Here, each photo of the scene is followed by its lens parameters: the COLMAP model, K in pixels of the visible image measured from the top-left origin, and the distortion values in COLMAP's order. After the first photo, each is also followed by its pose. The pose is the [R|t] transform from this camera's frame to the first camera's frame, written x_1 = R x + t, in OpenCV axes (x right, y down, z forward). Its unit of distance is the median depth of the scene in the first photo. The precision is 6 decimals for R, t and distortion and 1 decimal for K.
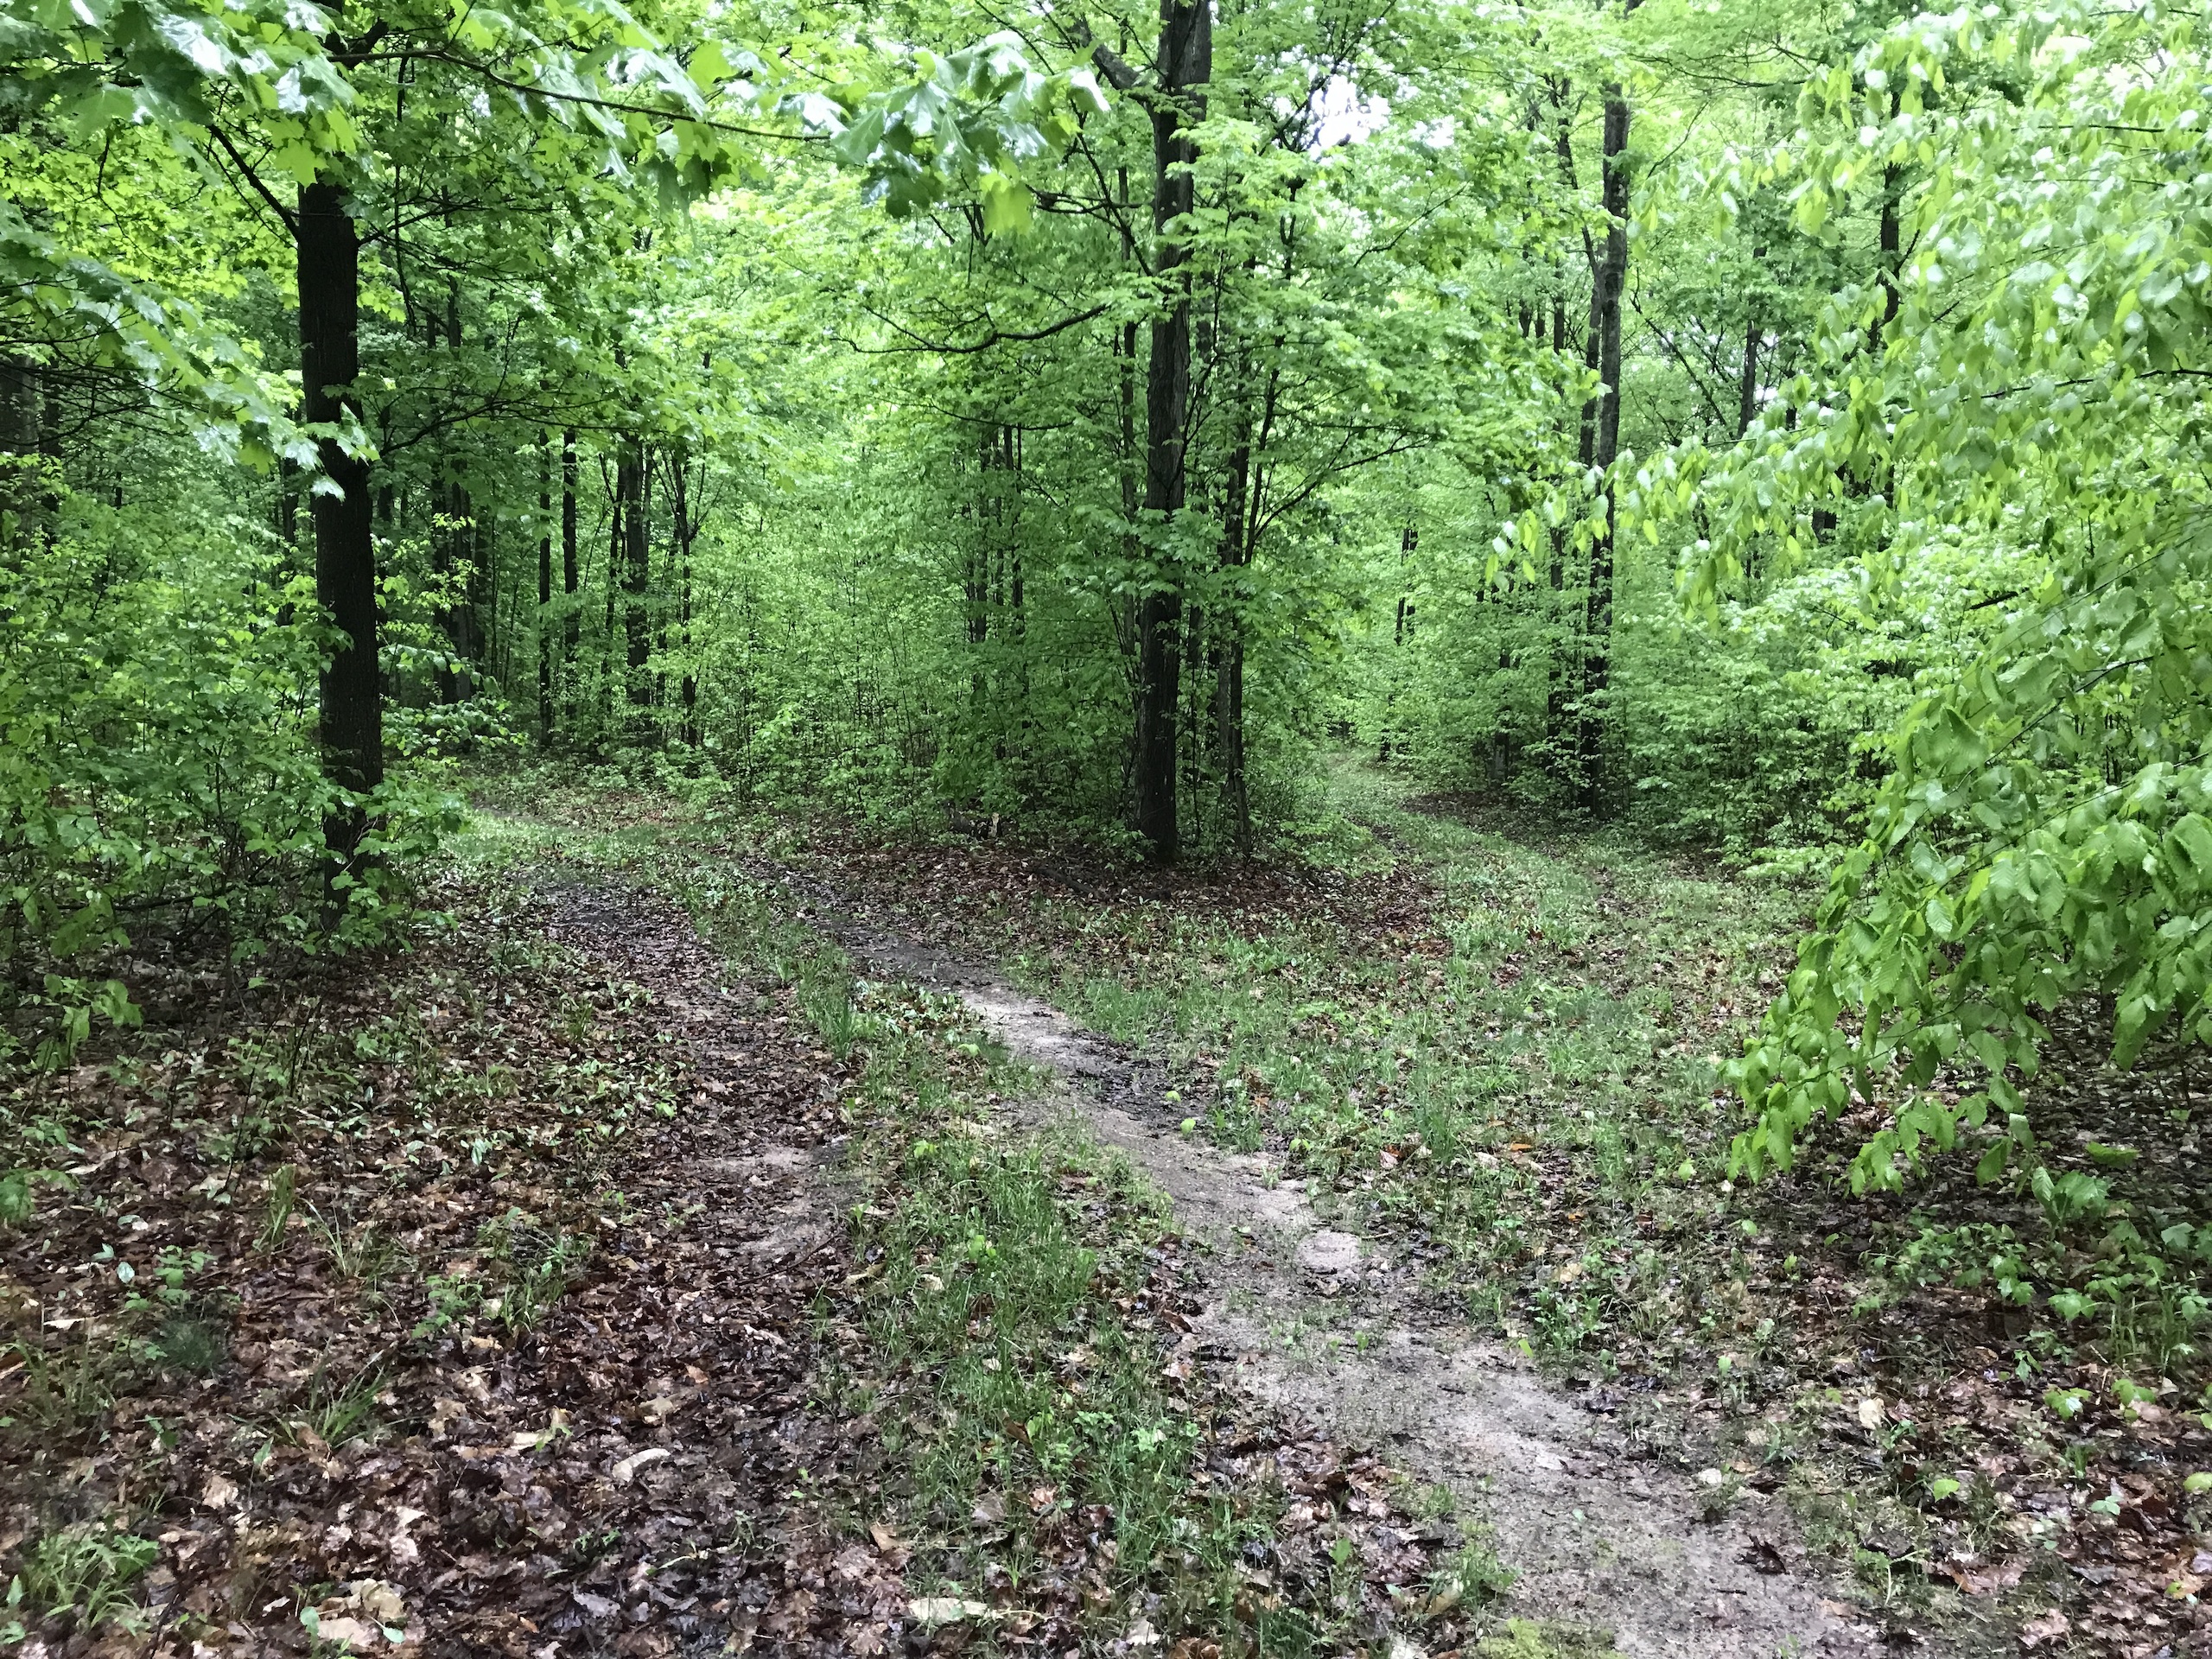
lens RADIAL K [[1778.4, 0, 1104.0], [0, 1778.4, 831.6], [0, 0, 1]] dist [0.011943, -0.000308]
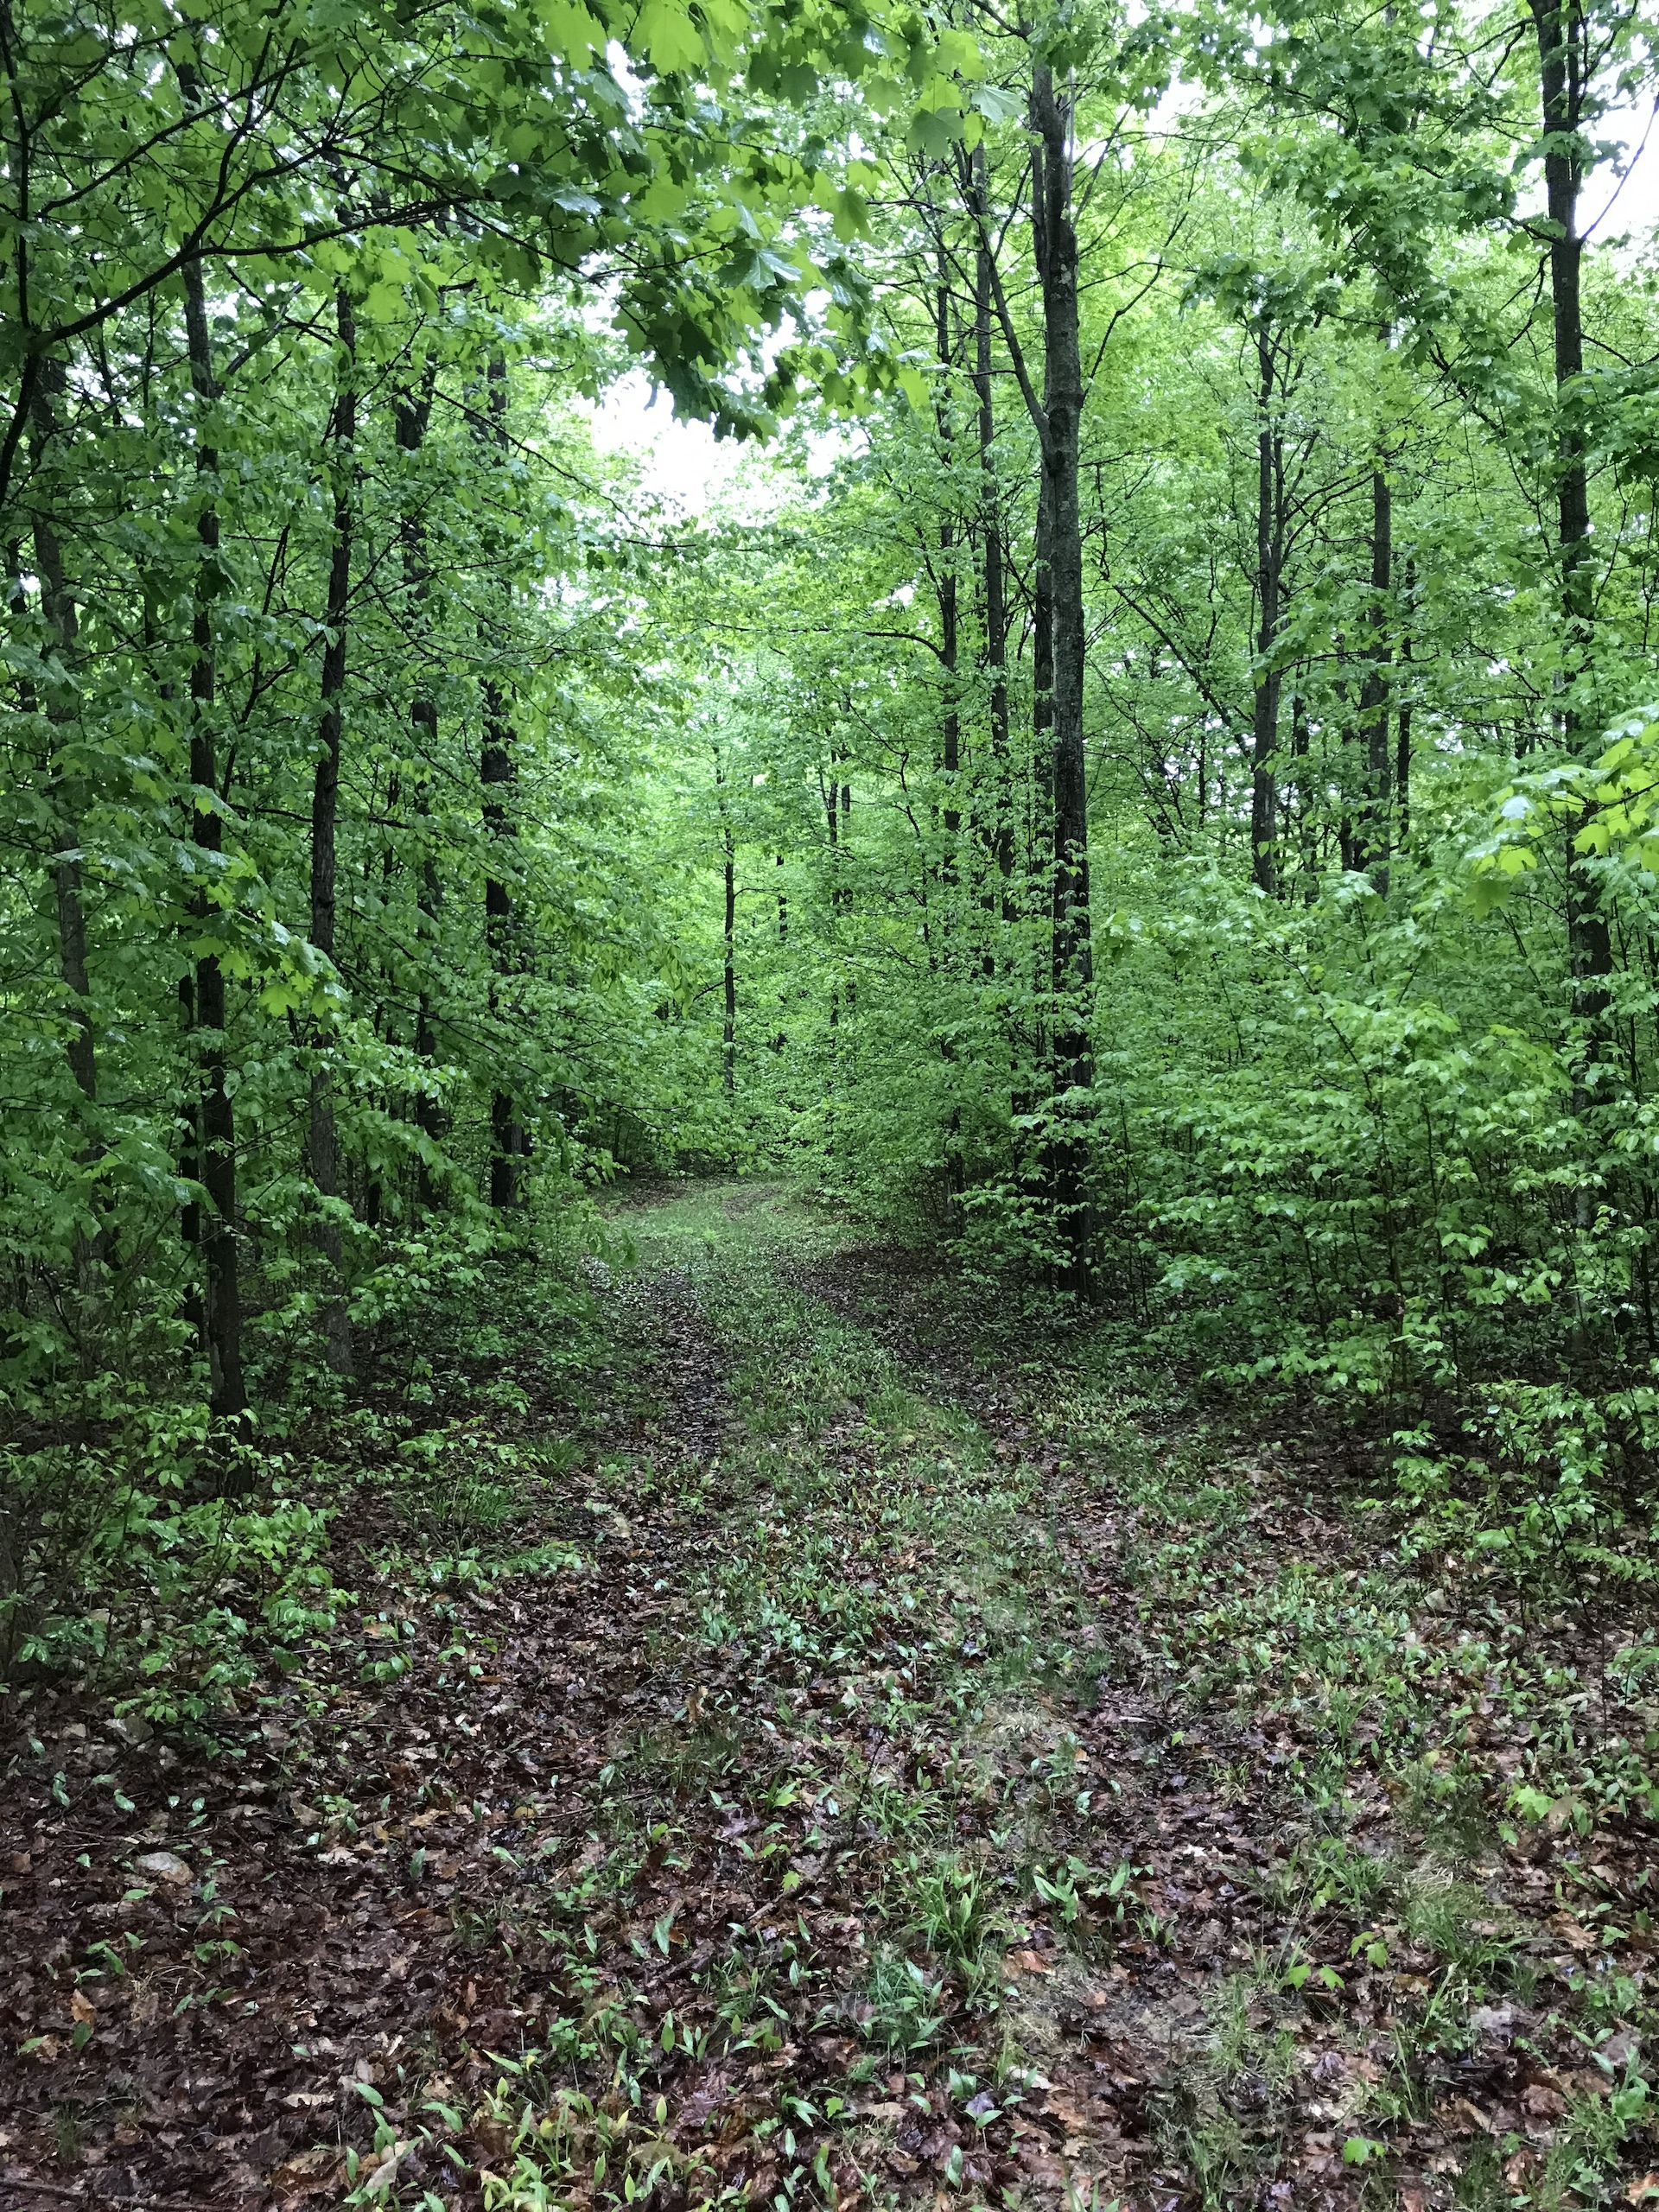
lens RADIAL K [[1778.4, 0, 830.0], [0, 1778.4, 1103.7], [0, 0, 1]] dist [0.011943, -0.000308]
pose [[0.991419, -0.039388, 0.124649, 0.131225], [0.049313, 0.995767, -0.077571, -0.035061], [-0.121066, 0.083052, 0.989164, 0.457035]]
